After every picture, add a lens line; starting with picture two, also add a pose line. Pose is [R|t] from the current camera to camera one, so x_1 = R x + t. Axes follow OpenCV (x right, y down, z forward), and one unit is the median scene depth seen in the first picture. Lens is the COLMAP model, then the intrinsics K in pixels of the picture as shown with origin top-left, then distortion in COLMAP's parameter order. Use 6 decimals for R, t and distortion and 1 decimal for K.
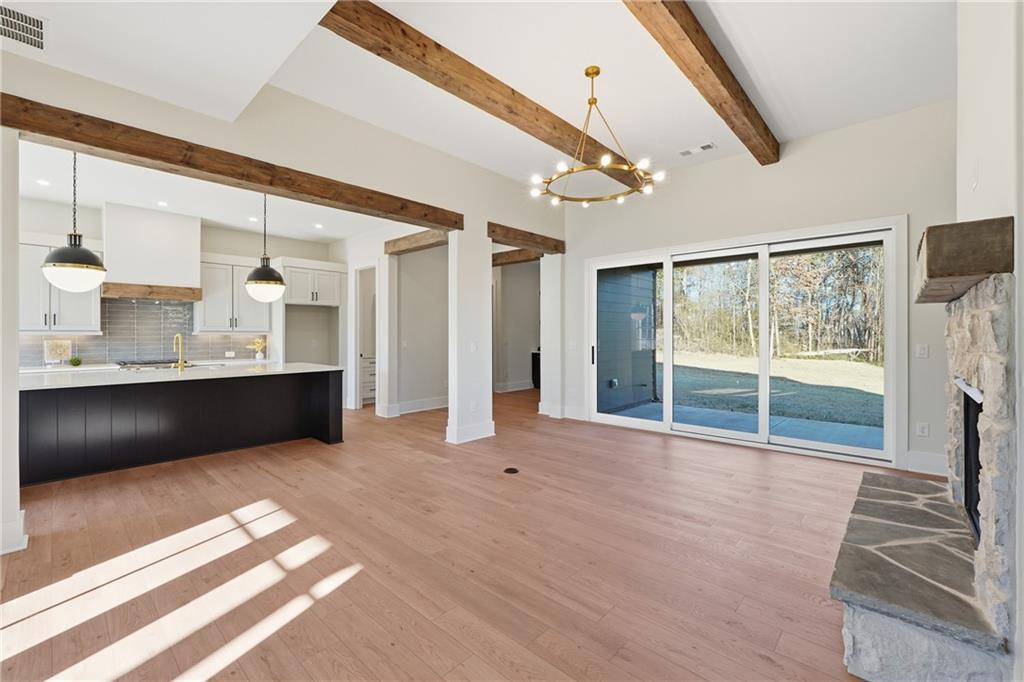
lens RADIAL K [[427.4, 0, 523.8], [0, 427.4, 335.4], [0, 0, 1]] dist [-0.007814, 0.001616]
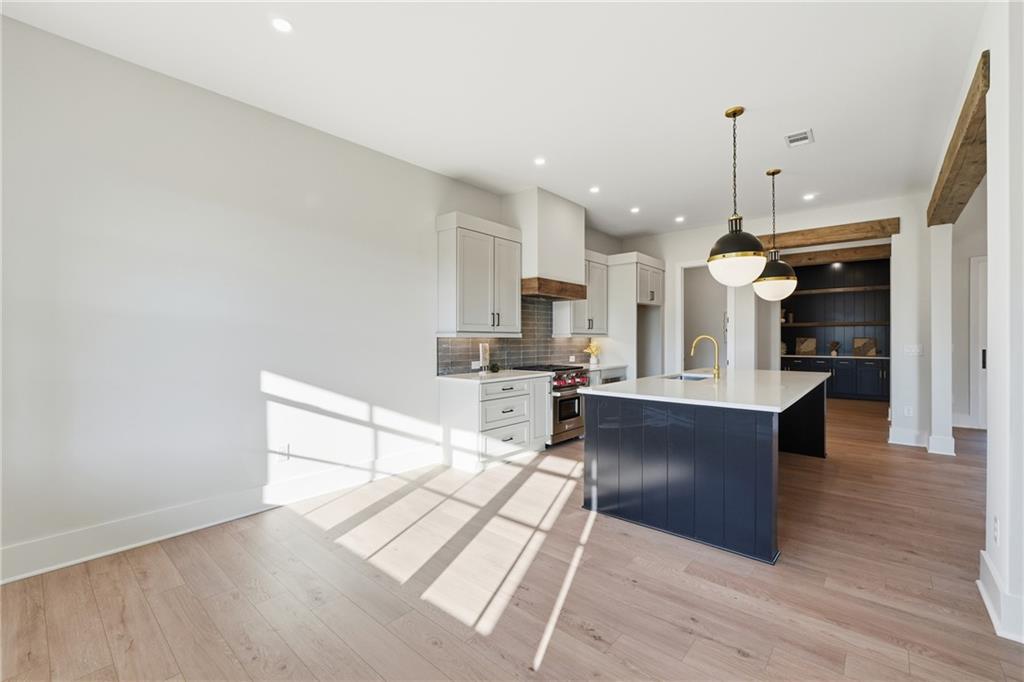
lens RADIAL K [[427.4, 0, 529.1], [0, 427.4, 340.1], [0, 0, 1]] dist [-0.007814, 0.001616]
pose [[0.999153, 0.000924, 0.041140, -1.078379], [-0.001060, 0.999994, 0.003285, 0.002433], [-0.041137, -0.003325, 0.999148, 0.114371]]
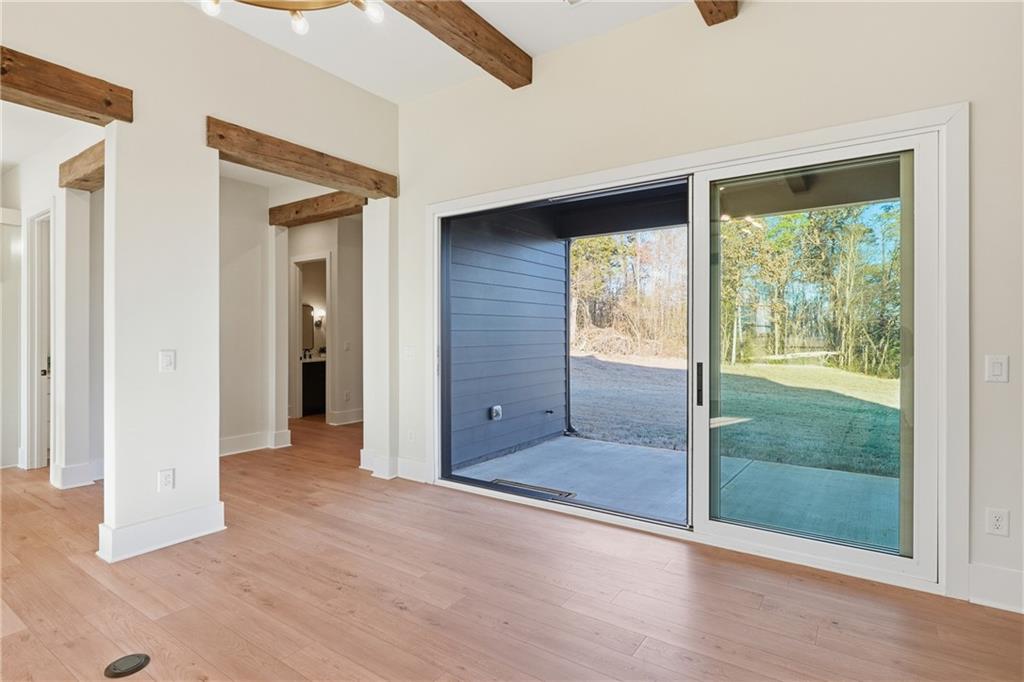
lens RADIAL K [[528.0, 0, 513.7], [0, 528.0, 338.6], [0, 0, 1]] dist [-0.011682, 0.000944]
pose [[0.991651, -0.000381, 0.128953, 0.216288], [-0.000275, 0.999987, 0.005070, -0.001578], [-0.128953, -0.005063, 0.991638, 0.348360]]
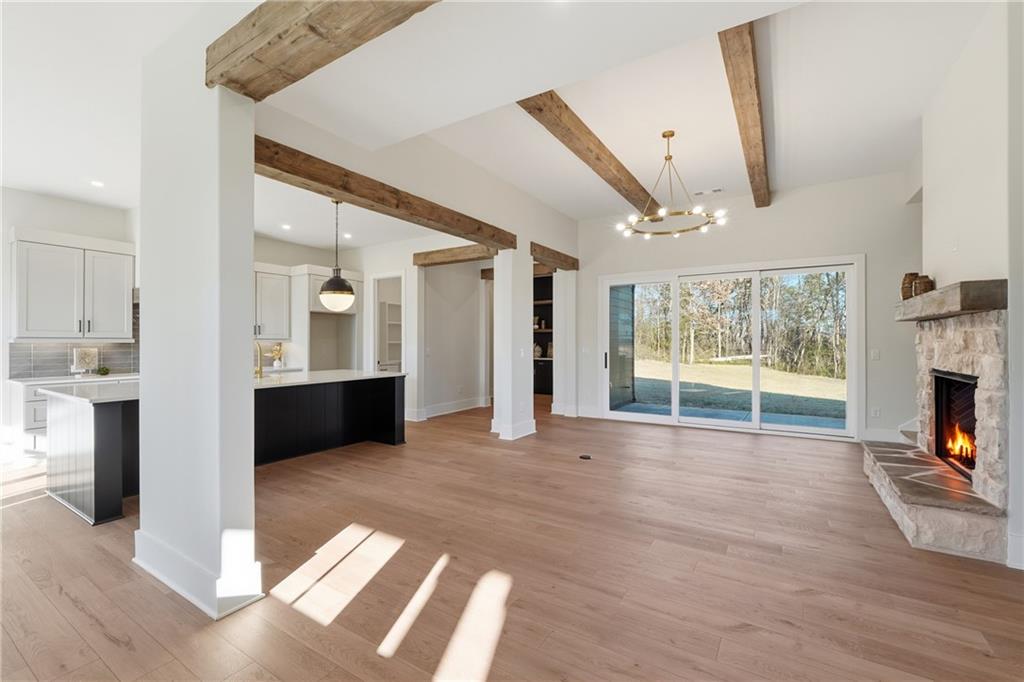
lens RADIAL K [[427.4, 0, 533.0], [0, 427.4, 341.8], [0, 0, 1]] dist [-0.007814, 0.001616]
pose [[0.982868, 0.000730, 0.184309, -0.306805], [-0.000301, 0.999997, -0.002353, -0.000687], [-0.184310, 0.002257, 0.982866, -0.109498]]
